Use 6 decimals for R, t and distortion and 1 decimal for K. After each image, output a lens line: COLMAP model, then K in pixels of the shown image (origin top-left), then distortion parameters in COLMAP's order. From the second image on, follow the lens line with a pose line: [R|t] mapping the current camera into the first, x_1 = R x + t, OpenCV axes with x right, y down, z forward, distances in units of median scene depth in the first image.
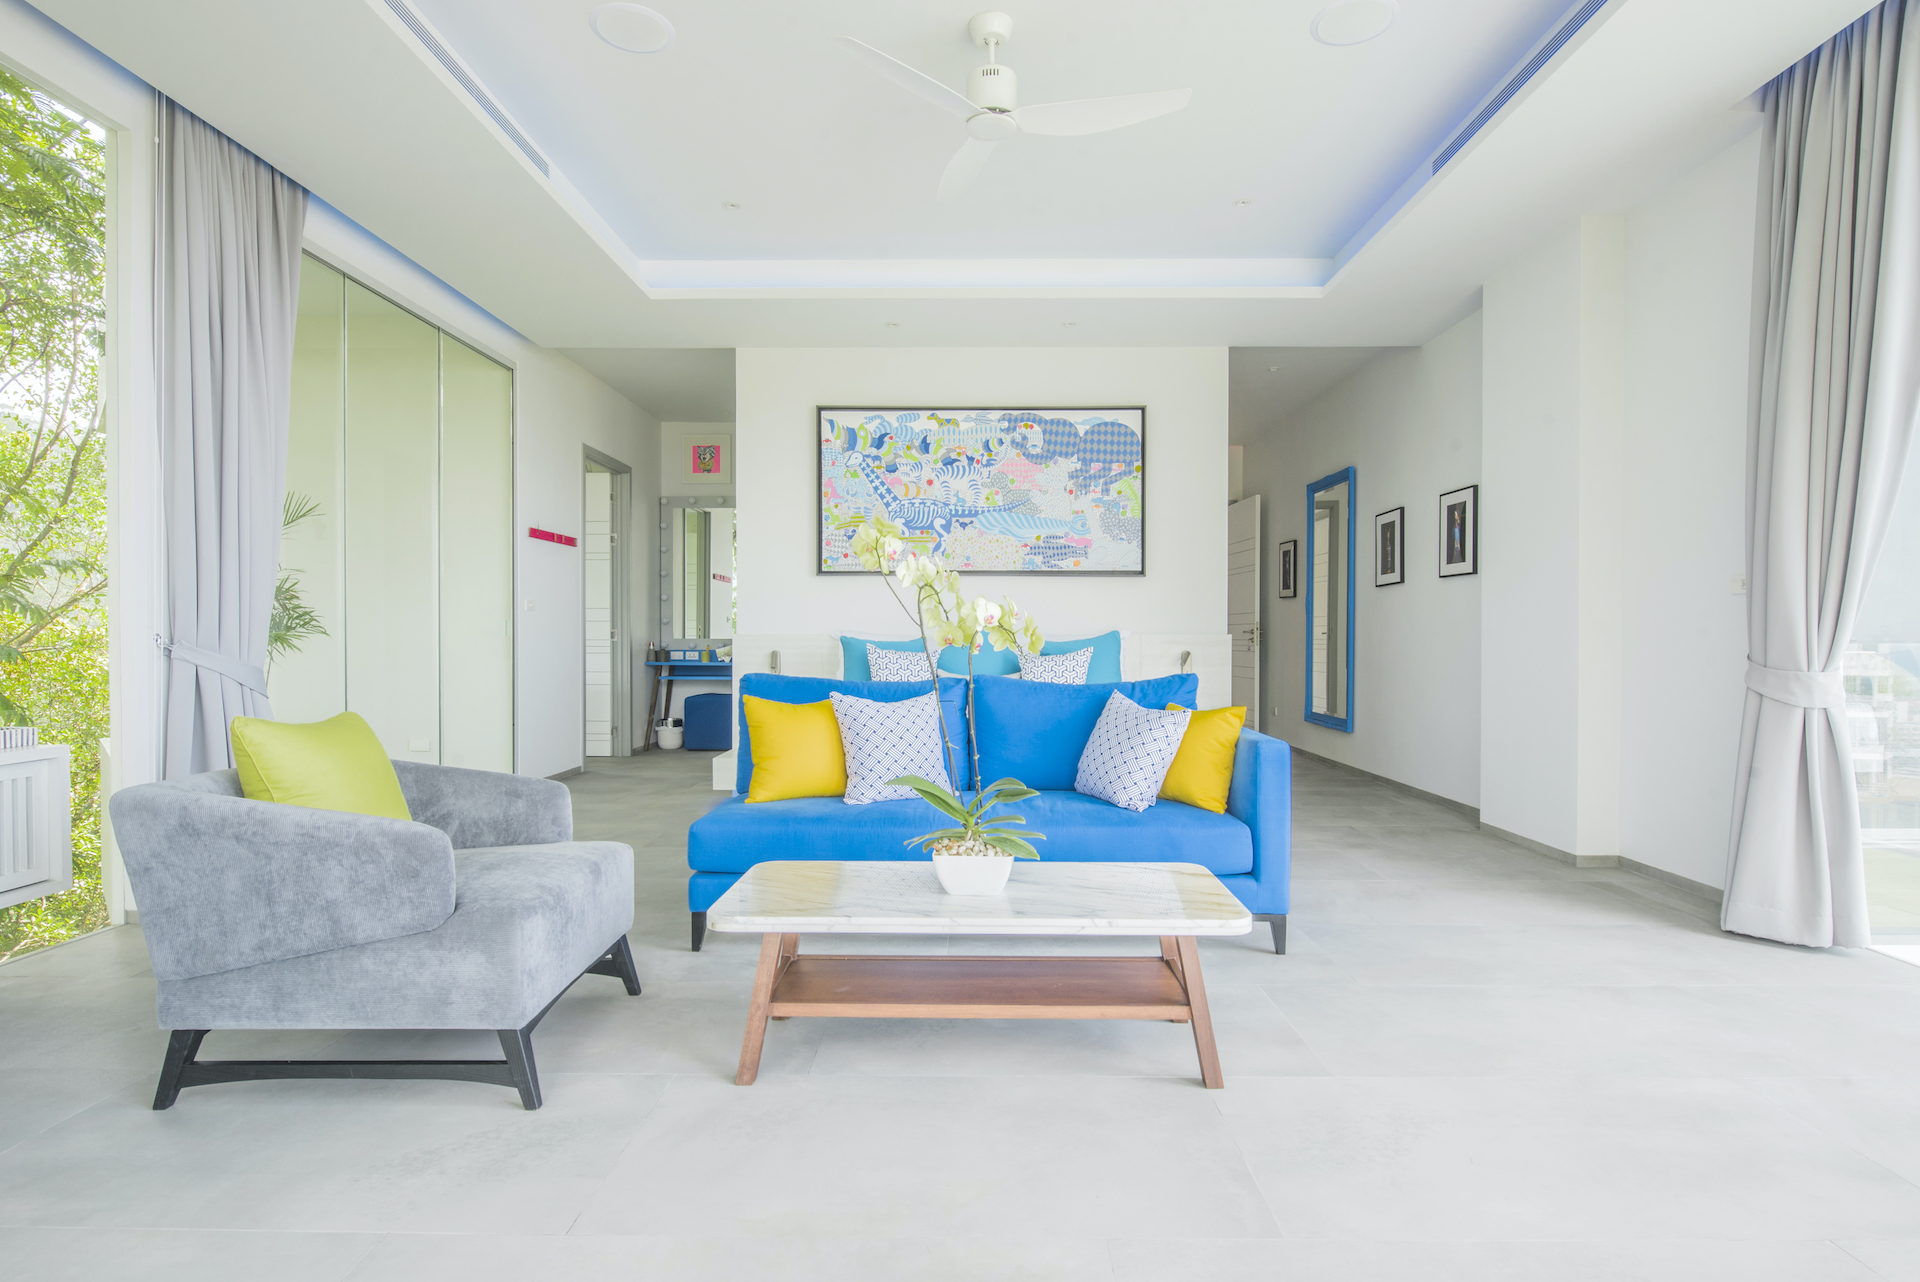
lens RADIAL K [[965.5, 0, 962.8], [0, 965.5, 653.4], [0, 0, 1]] dist [-0.001932, 0.000005]
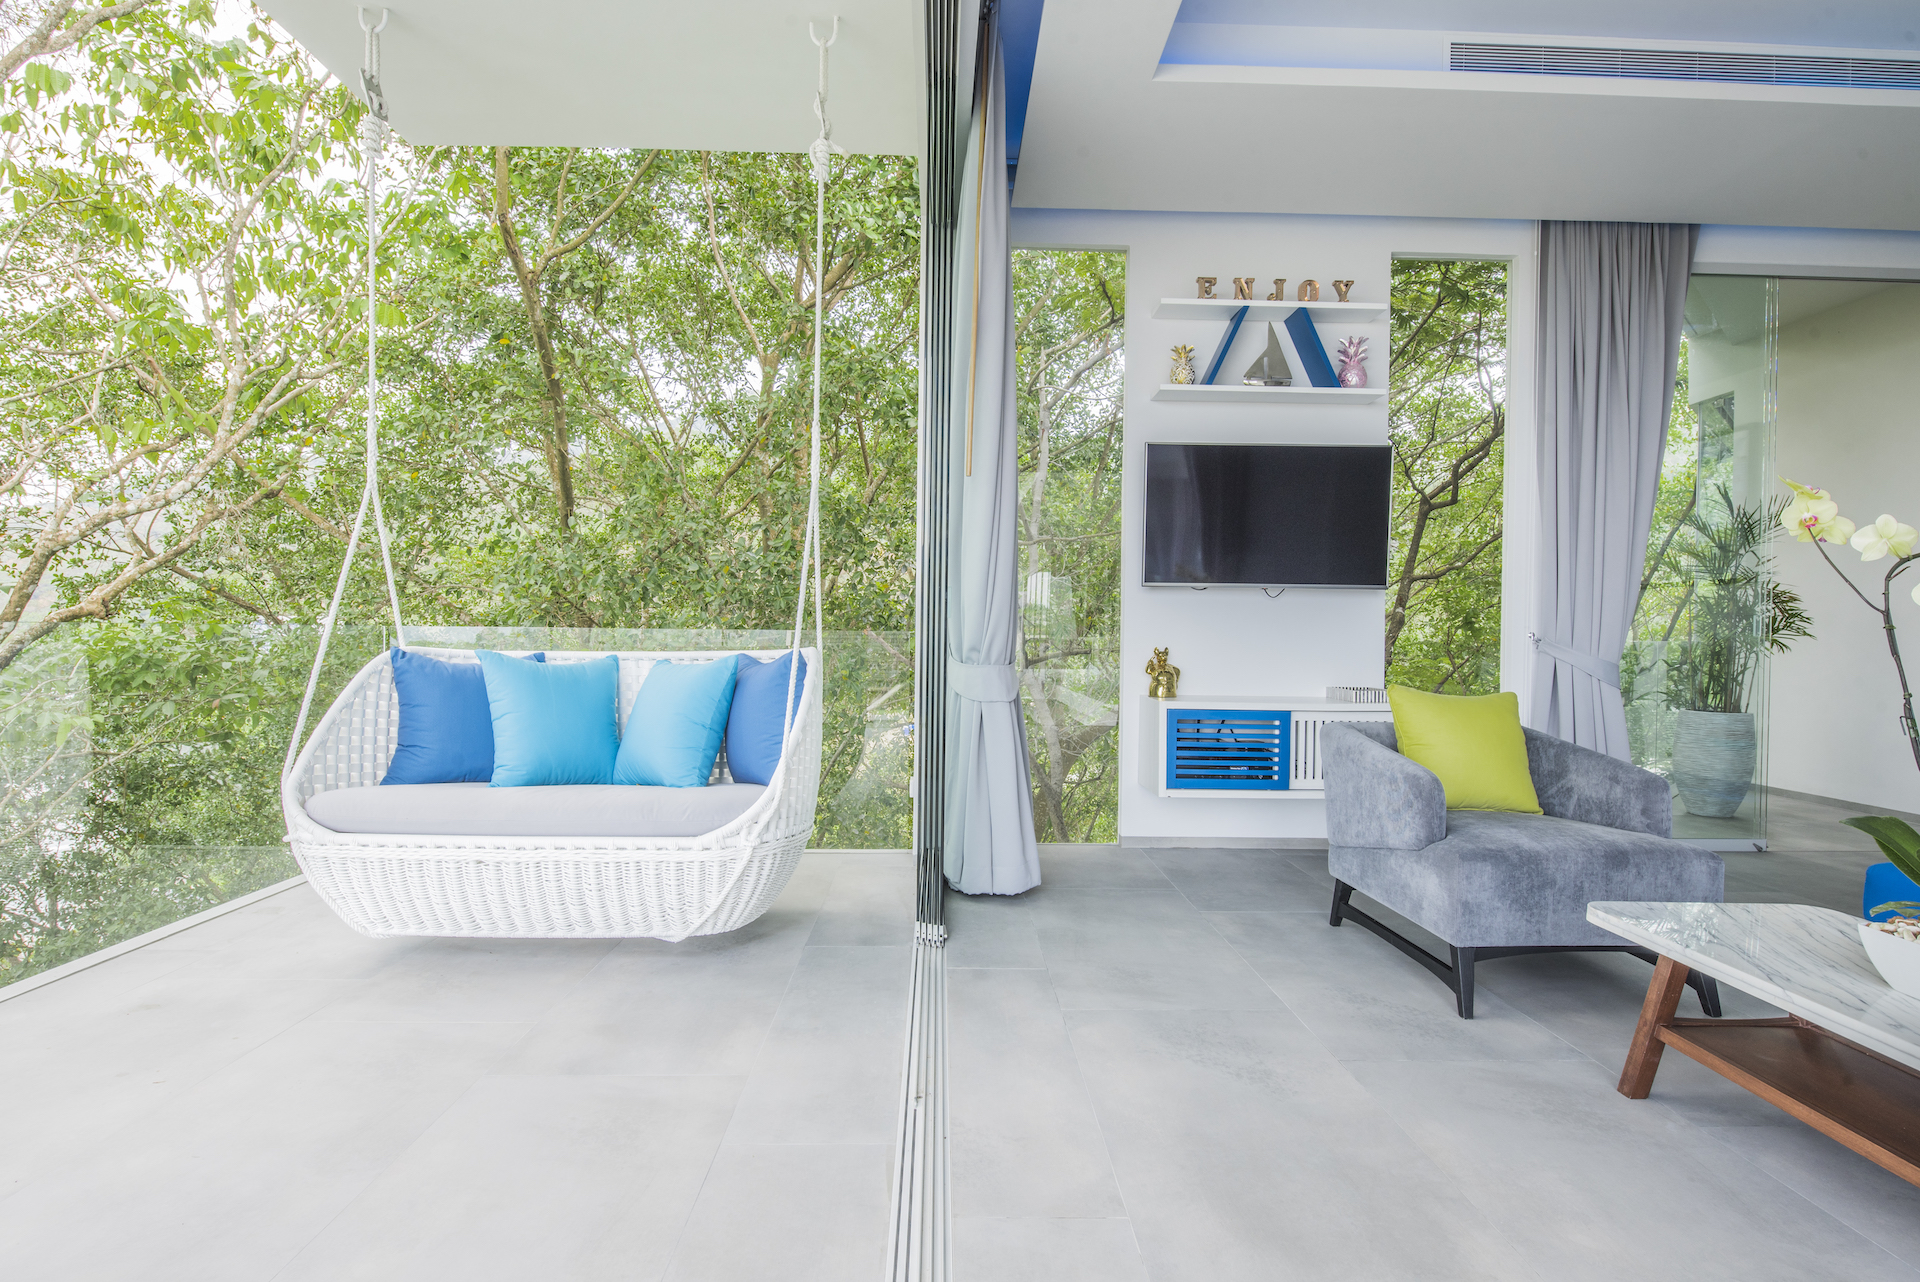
lens RADIAL K [[965.5, 0, 960.7], [0, 965.5, 637.6], [0, 0, 1]] dist [-0.001932, 0.000005]
pose [[0.027338, -0.001598, -0.999625, 0.708108], [-0.020932, 0.999779, -0.002171, 0.007977], [0.999407, 0.020983, 0.027299, 0.301243]]
